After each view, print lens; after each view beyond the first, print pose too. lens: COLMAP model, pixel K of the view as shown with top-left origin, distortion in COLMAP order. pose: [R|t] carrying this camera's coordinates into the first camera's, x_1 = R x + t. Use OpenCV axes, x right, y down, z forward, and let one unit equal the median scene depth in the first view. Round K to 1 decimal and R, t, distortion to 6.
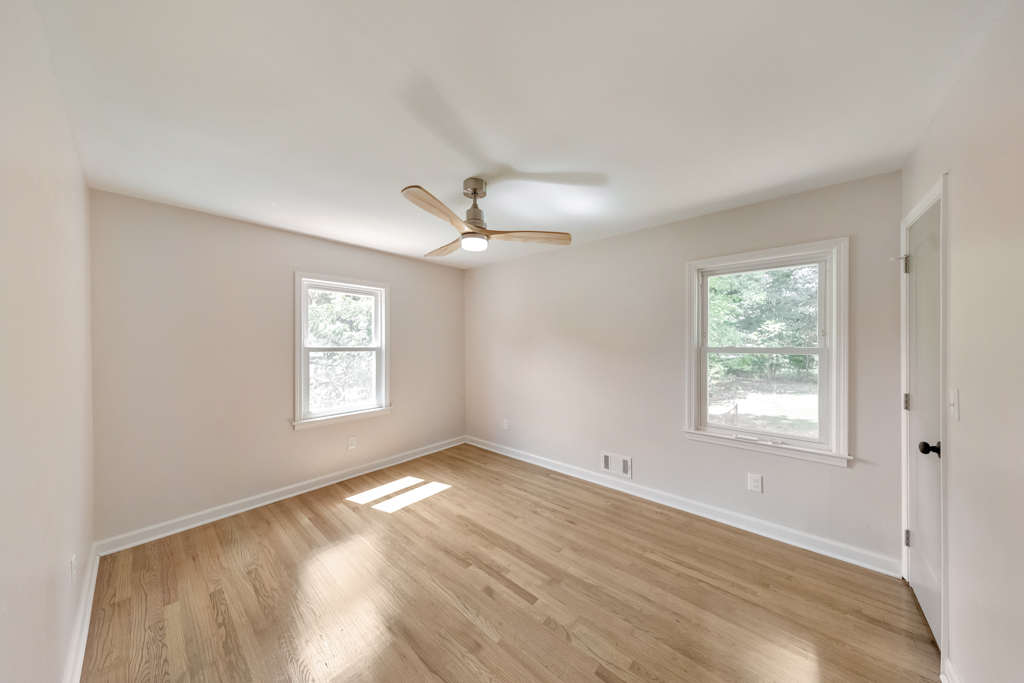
lens RADIAL K [[322.5, 0, 512.0], [0, 322.5, 341.5], [0, 0, 1]] dist [0.007801, -0.000047]
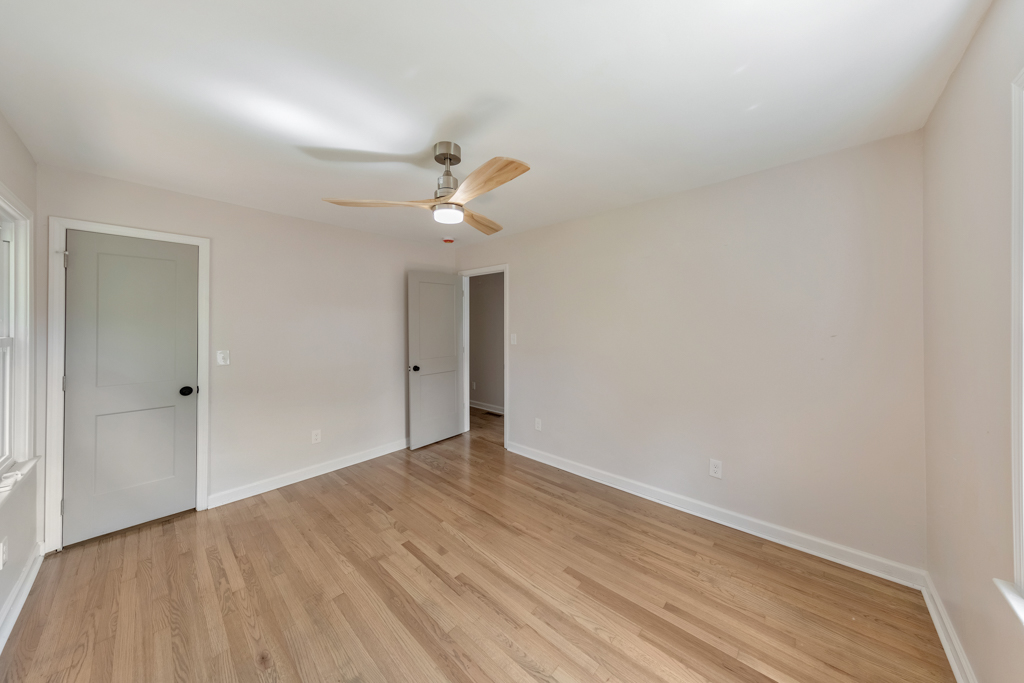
lens RADIAL K [[334.9, 0, 509.8], [0, 334.9, 319.4], [0, 0, 1]] dist [0.008428, -0.000046]
pose [[-0.999388, 0.011908, 0.032889, -0.278869], [0.011466, 0.999842, -0.013598, 0.002417], [-0.033046, -0.013213, -0.999367, 1.714855]]
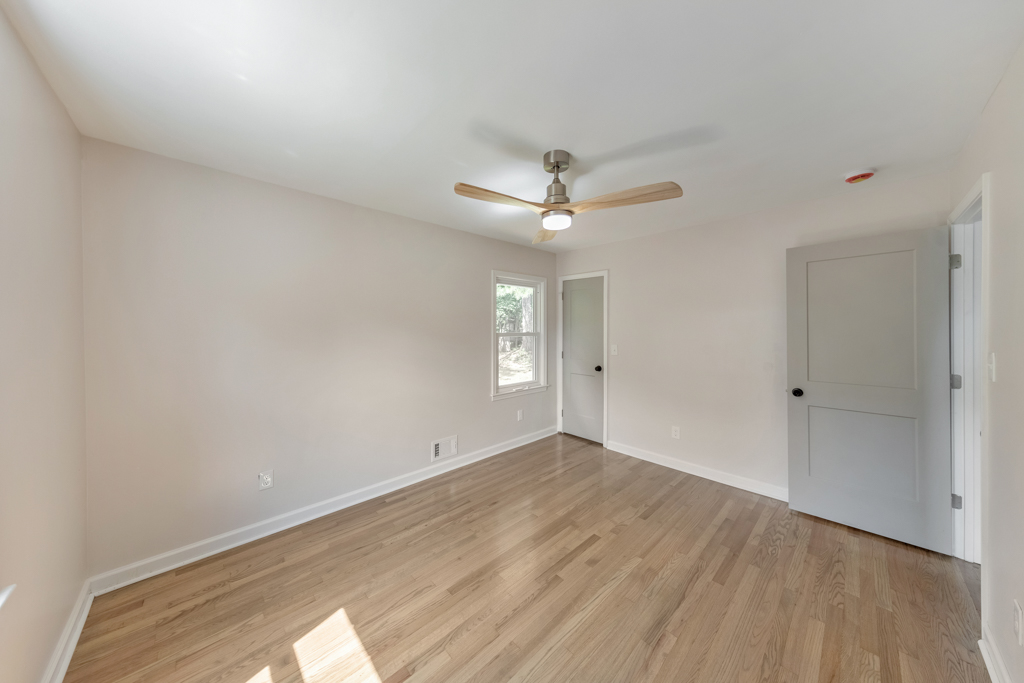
lens RADIAL K [[326.8, 0, 510.5], [0, 326.8, 334.3], [0, 0, 1]] dist [0.008566, -0.000044]
pose [[0.098471, -0.015979, 0.995012, -0.929696], [0.000671, 0.999872, 0.015991, 0.001697], [-0.995140, -0.000907, 0.098469, 0.929203]]
